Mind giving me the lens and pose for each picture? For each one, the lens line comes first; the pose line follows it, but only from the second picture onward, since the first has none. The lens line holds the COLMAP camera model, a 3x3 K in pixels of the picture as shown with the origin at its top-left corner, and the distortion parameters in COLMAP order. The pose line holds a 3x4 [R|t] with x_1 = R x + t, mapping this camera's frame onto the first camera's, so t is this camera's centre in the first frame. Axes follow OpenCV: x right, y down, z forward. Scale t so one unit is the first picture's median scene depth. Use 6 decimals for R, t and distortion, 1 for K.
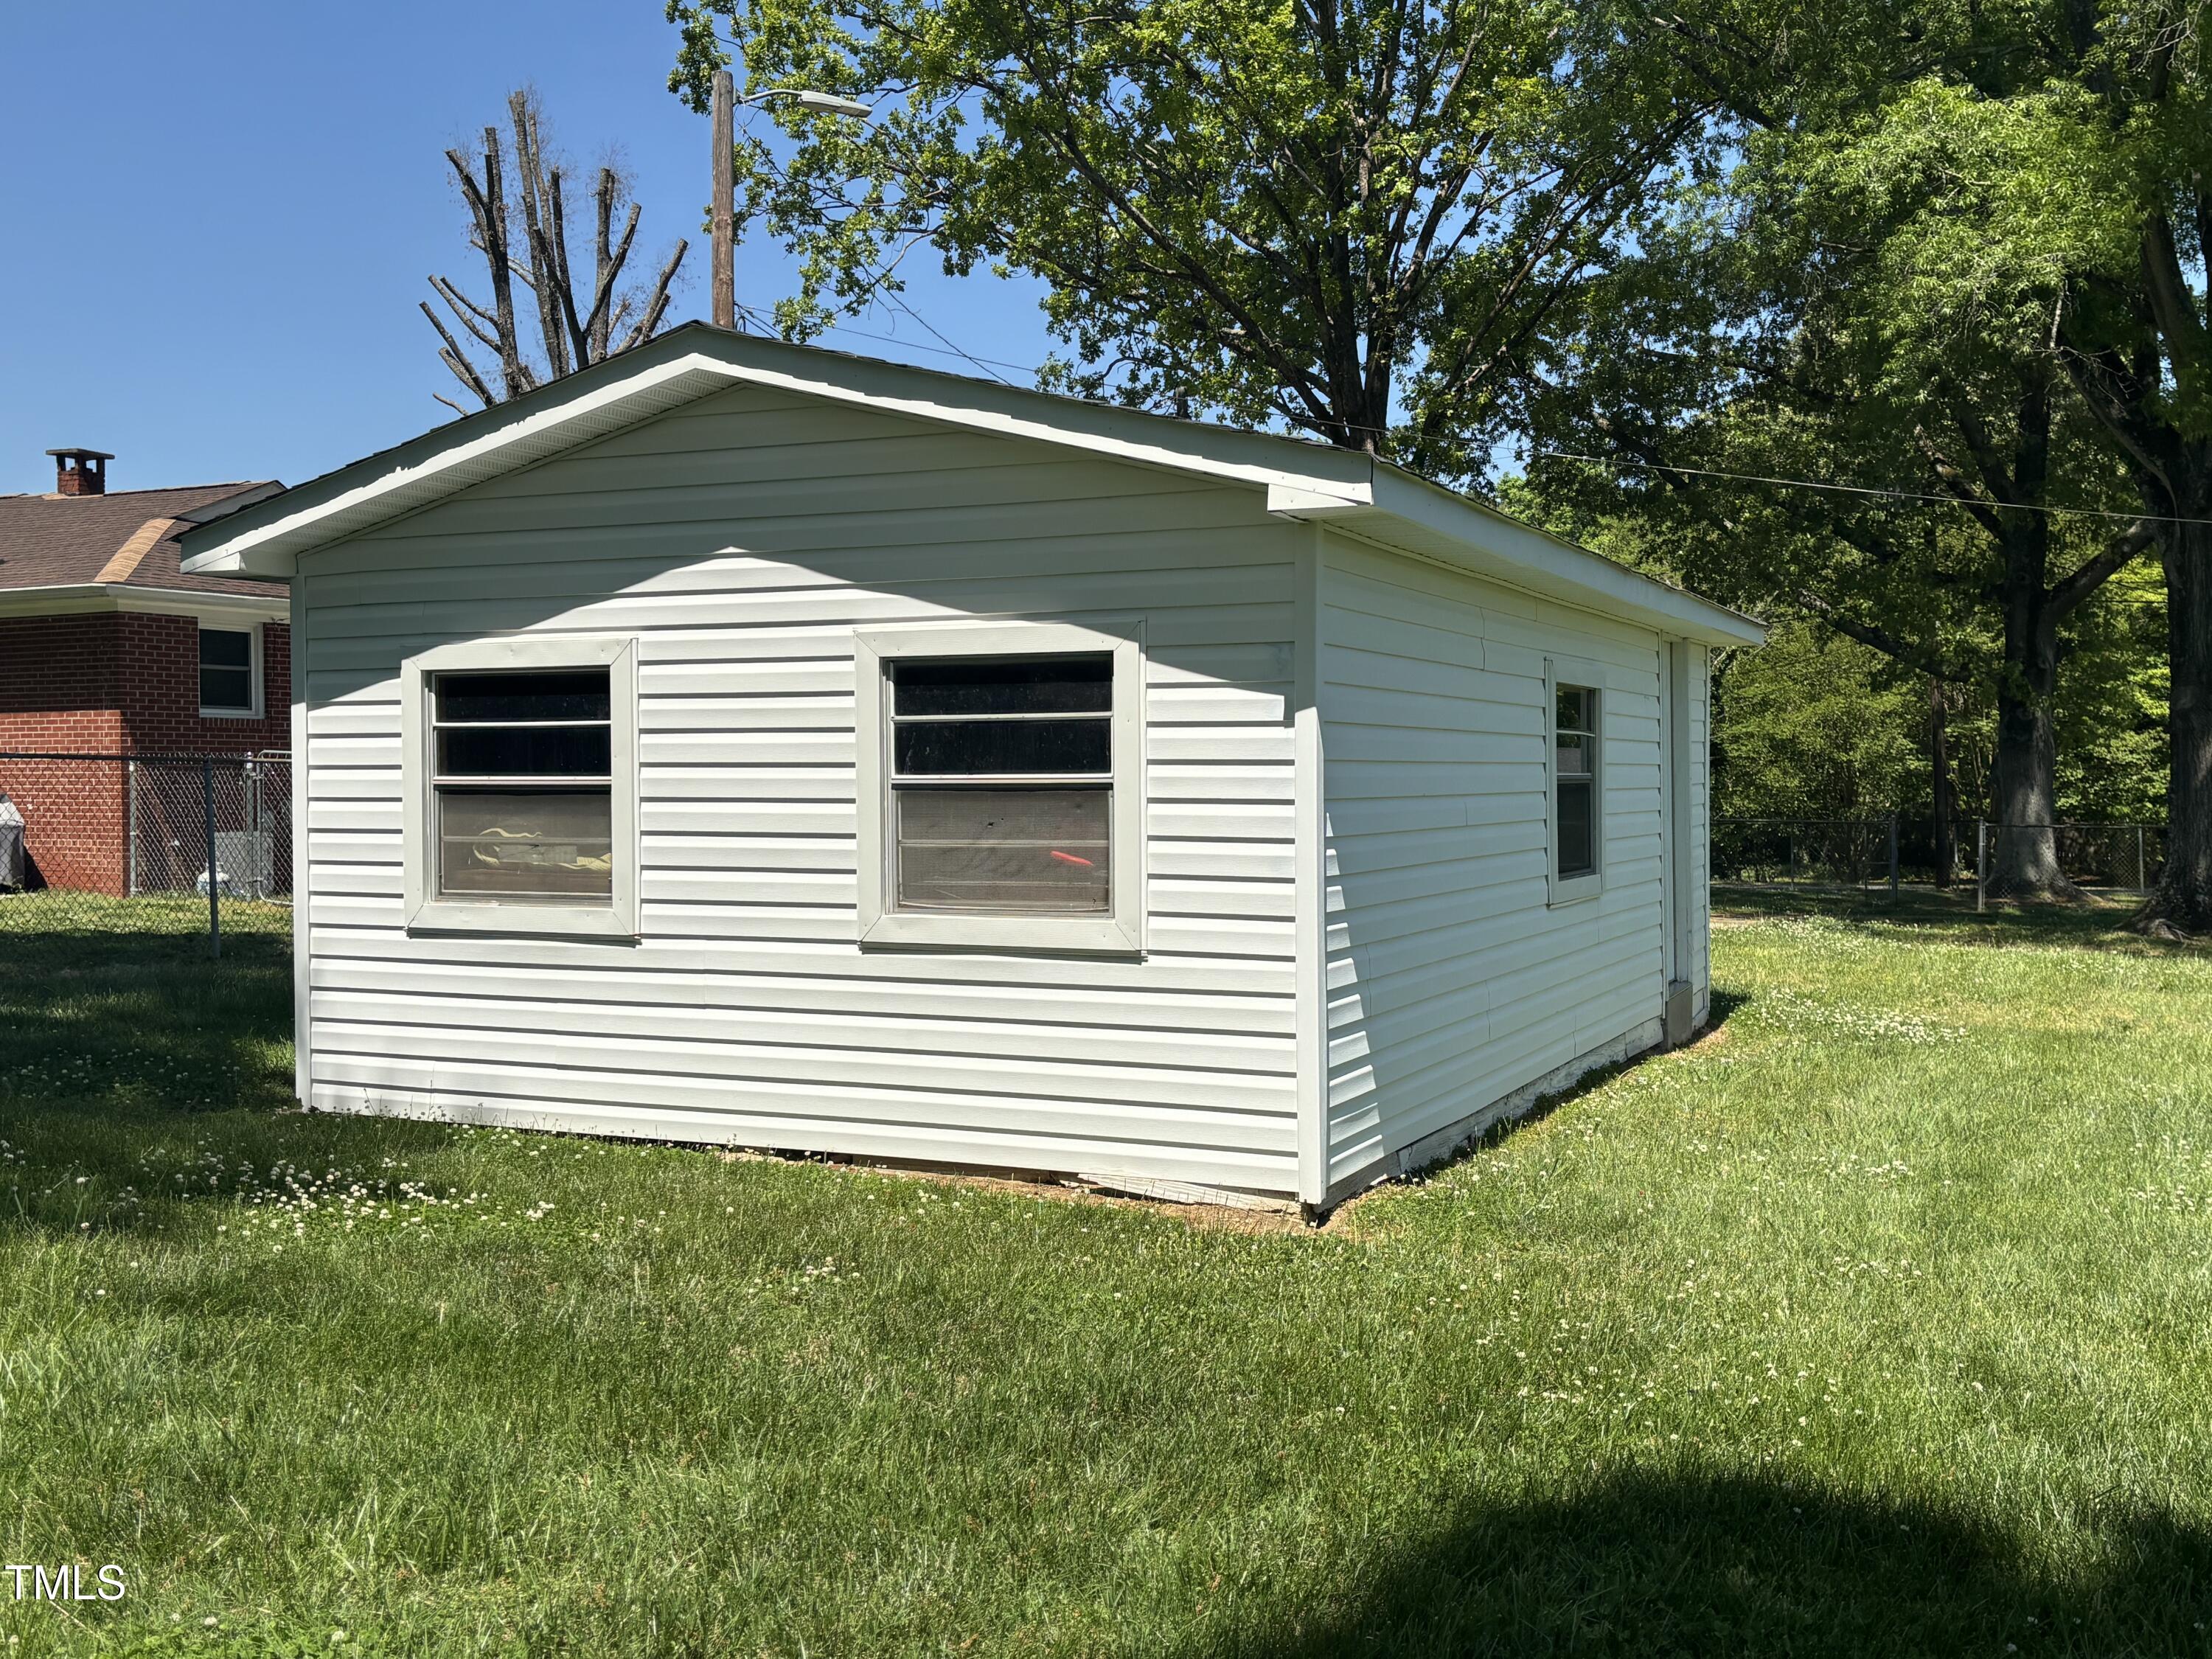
lens RADIAL K [[2143.5, 0, 1103.4], [0, 2143.5, 779.4], [0, 0, 1]] dist [0.140790, -0.270478]
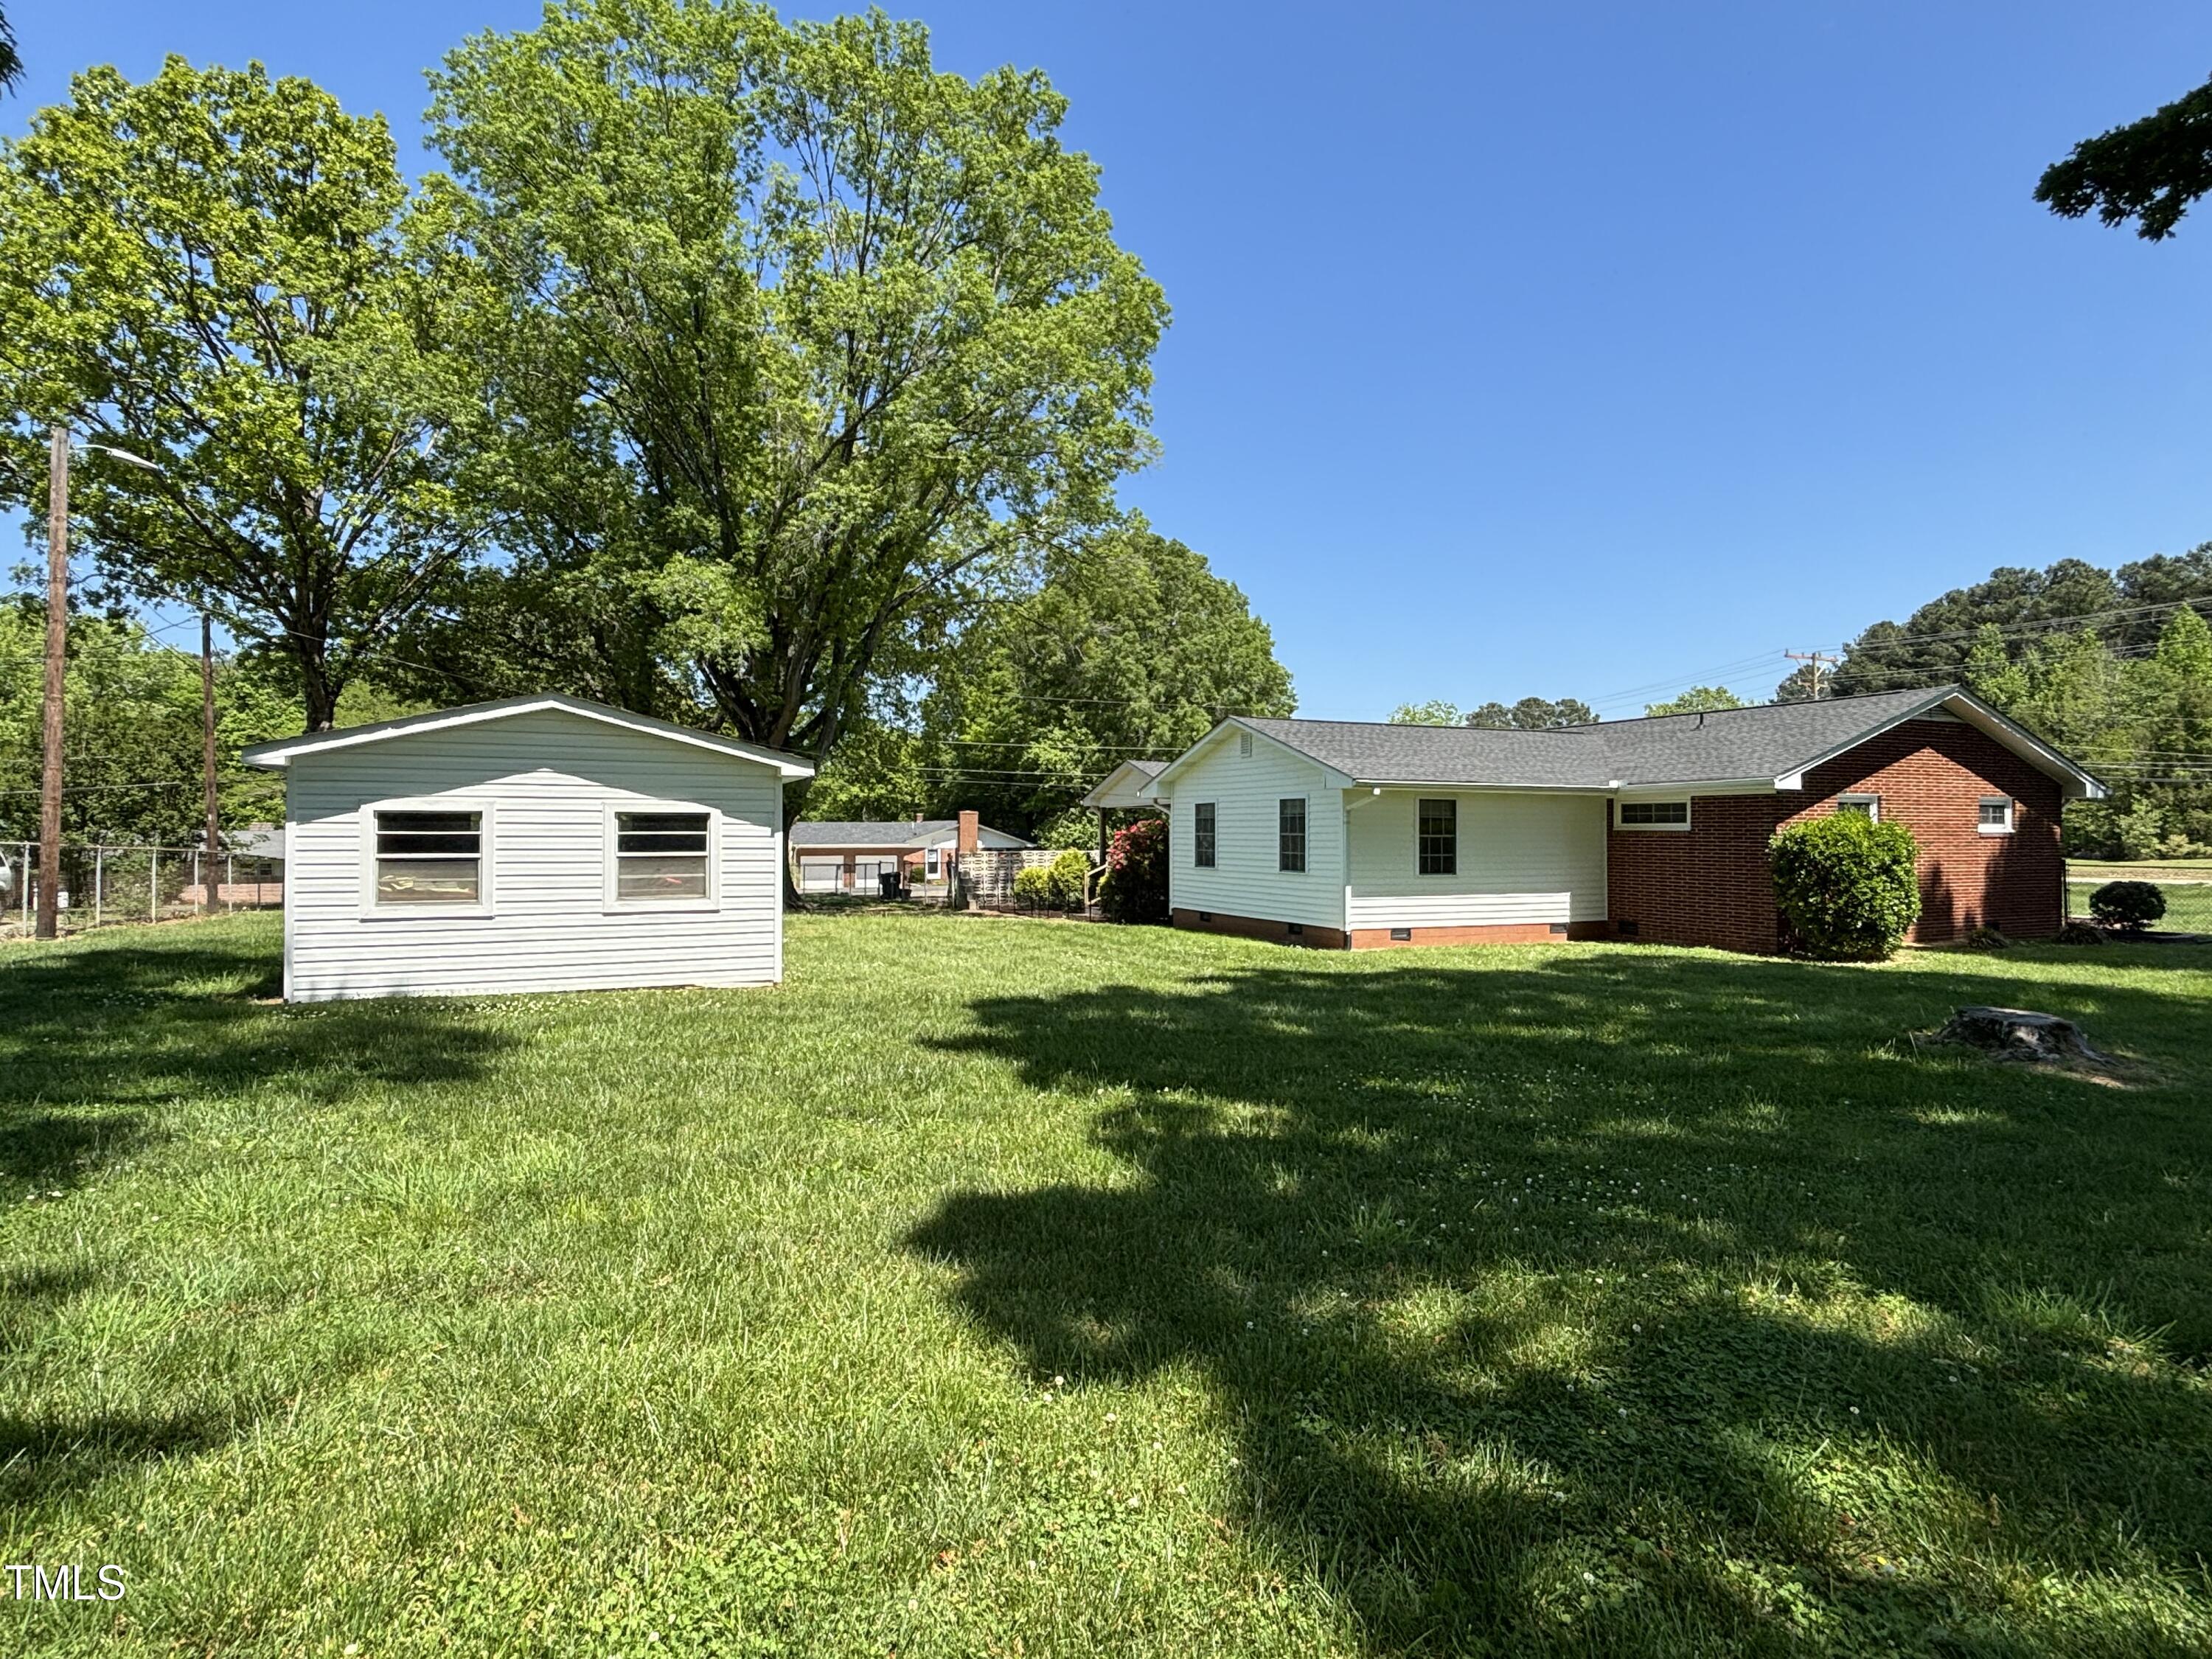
lens RADIAL K [[1171.5, 0, 1096.2], [0, 1171.5, 822.9], [0, 0, 1]] dist [0.006689, -0.008013]
pose [[0.642348, 0.010915, 0.766335, -0.325161], [-0.000437, 0.999904, -0.013876, -0.007632], [-0.766413, 0.008578, 0.642291, -0.178443]]
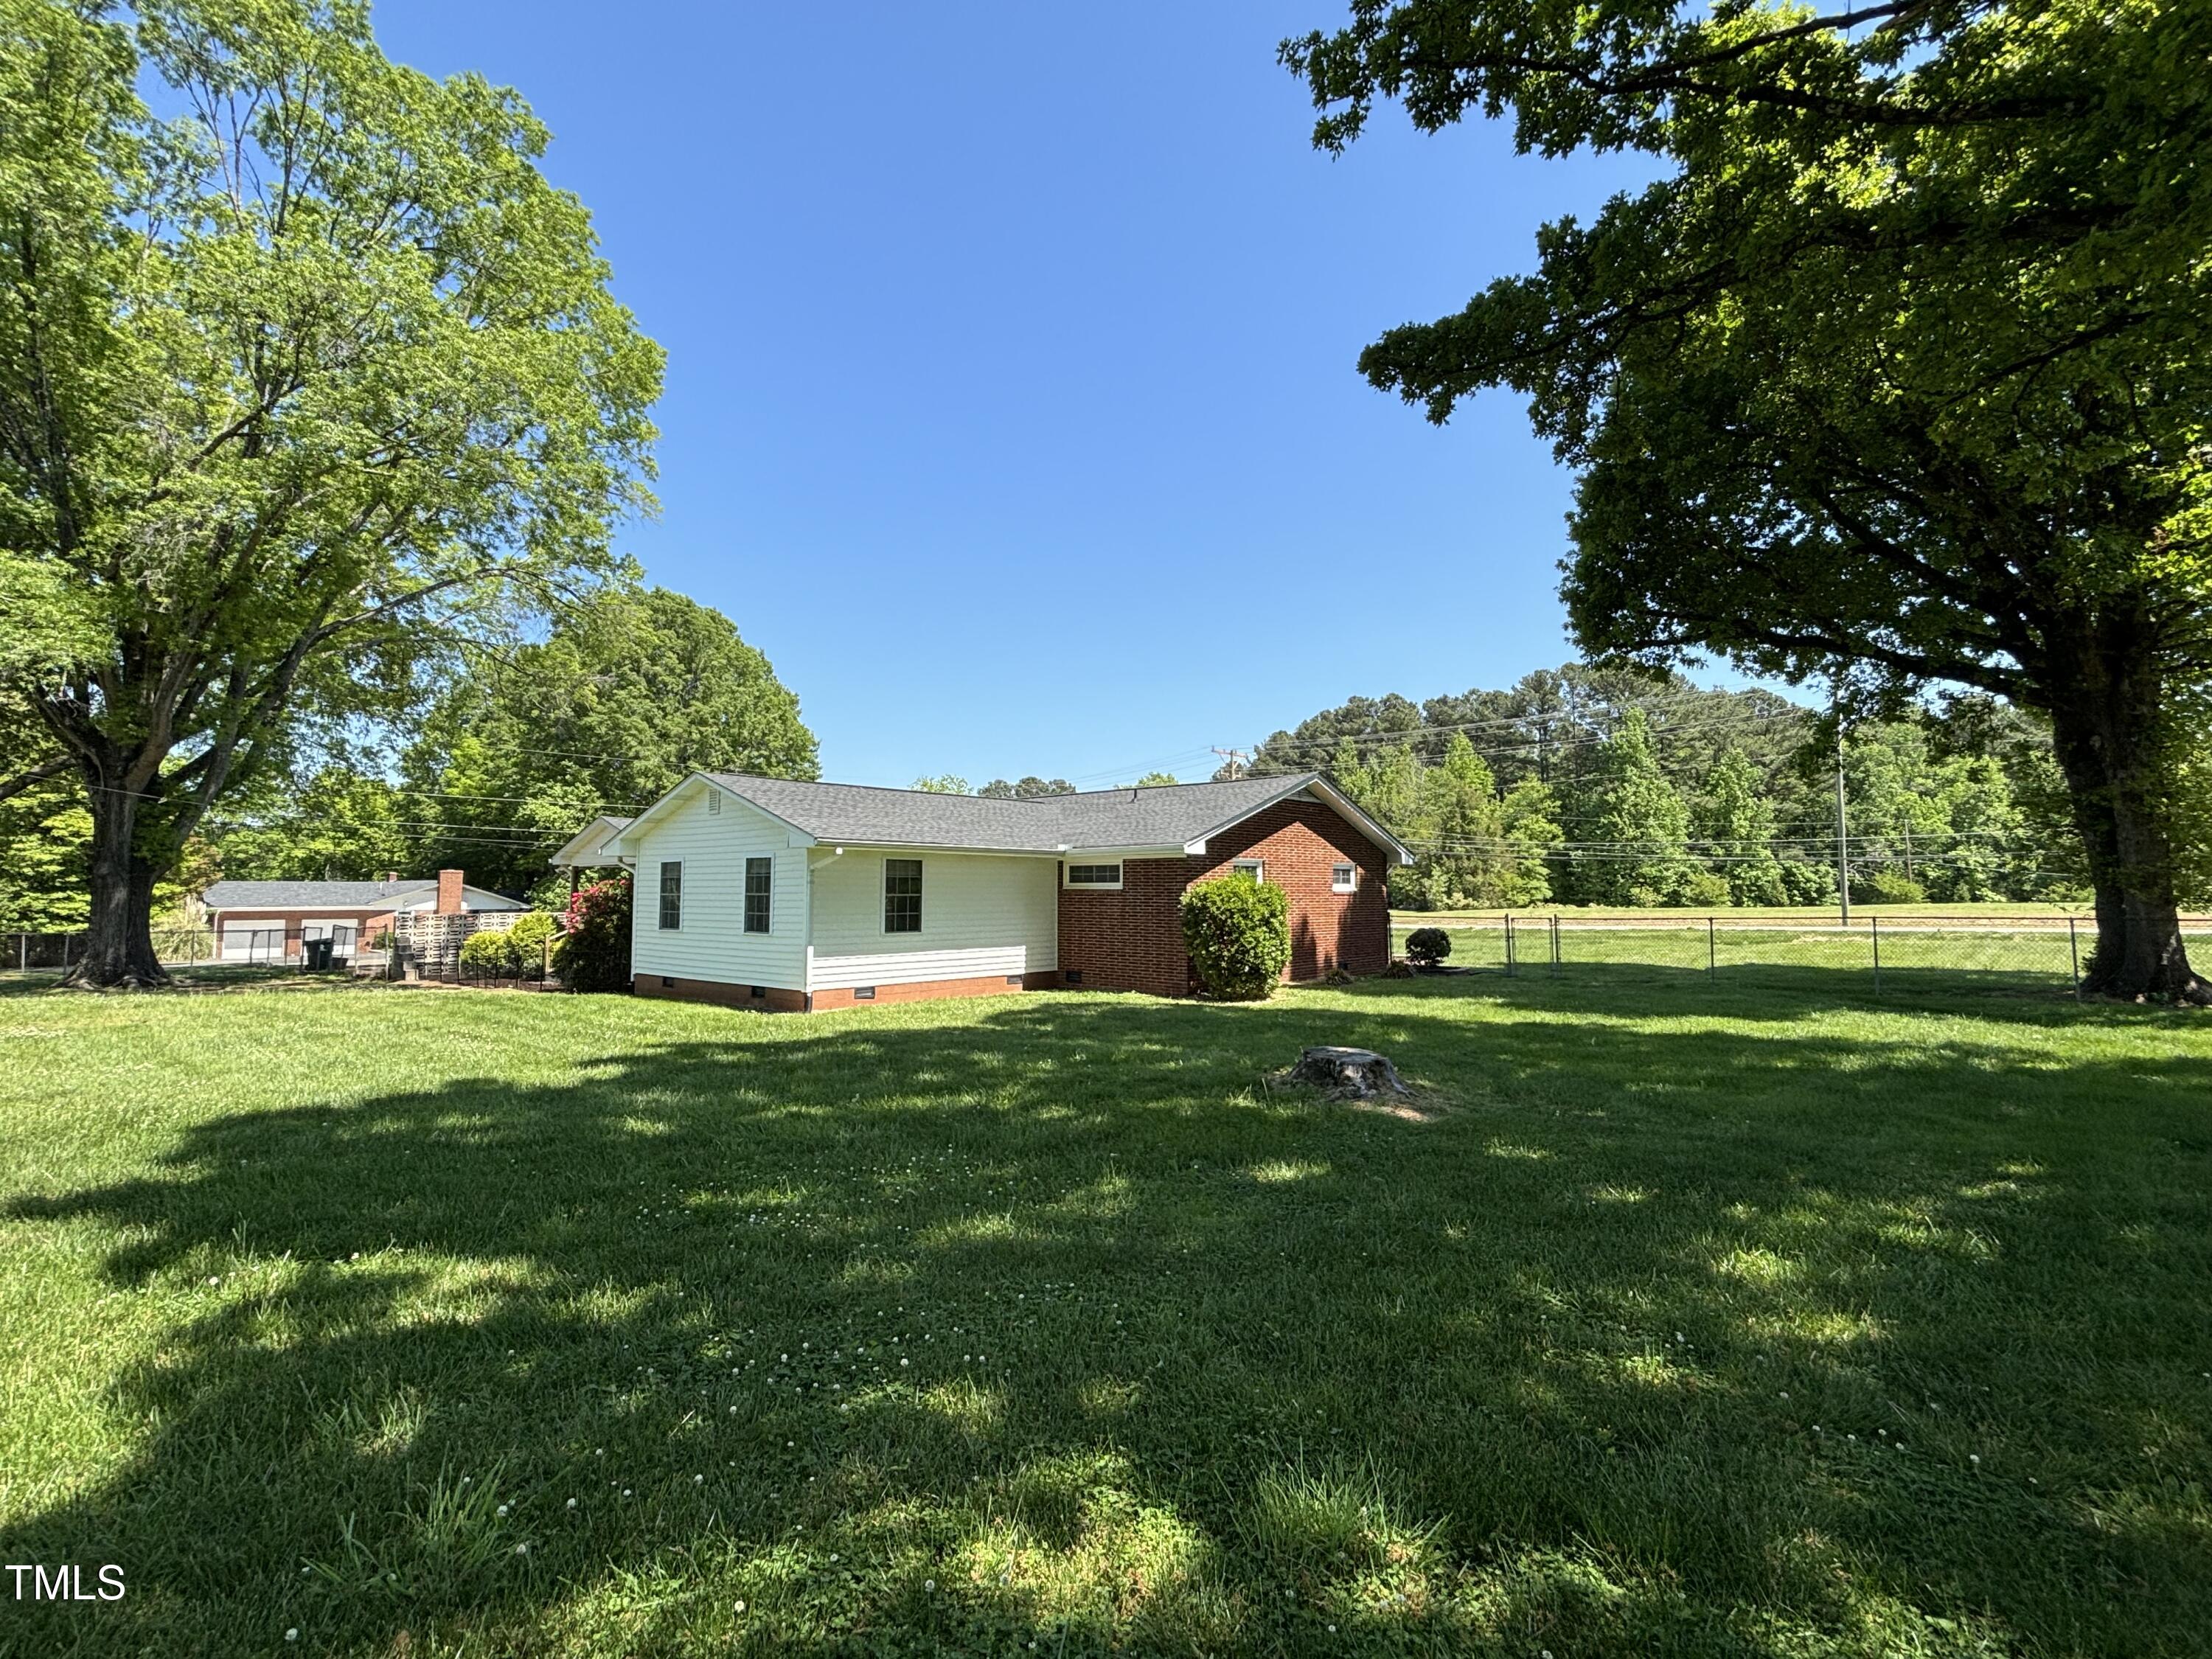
lens RADIAL K [[1049.8, 0, 1109.1], [0, 1049.8, 818.7], [0, 0, 1]] dist [0.000047, 0.000950]
pose [[0.269508, 0.070823, 0.960390, -0.219939], [0.004041, 0.997200, -0.074672, -0.007880], [-0.962990, 0.024005, 0.268467, -0.185271]]
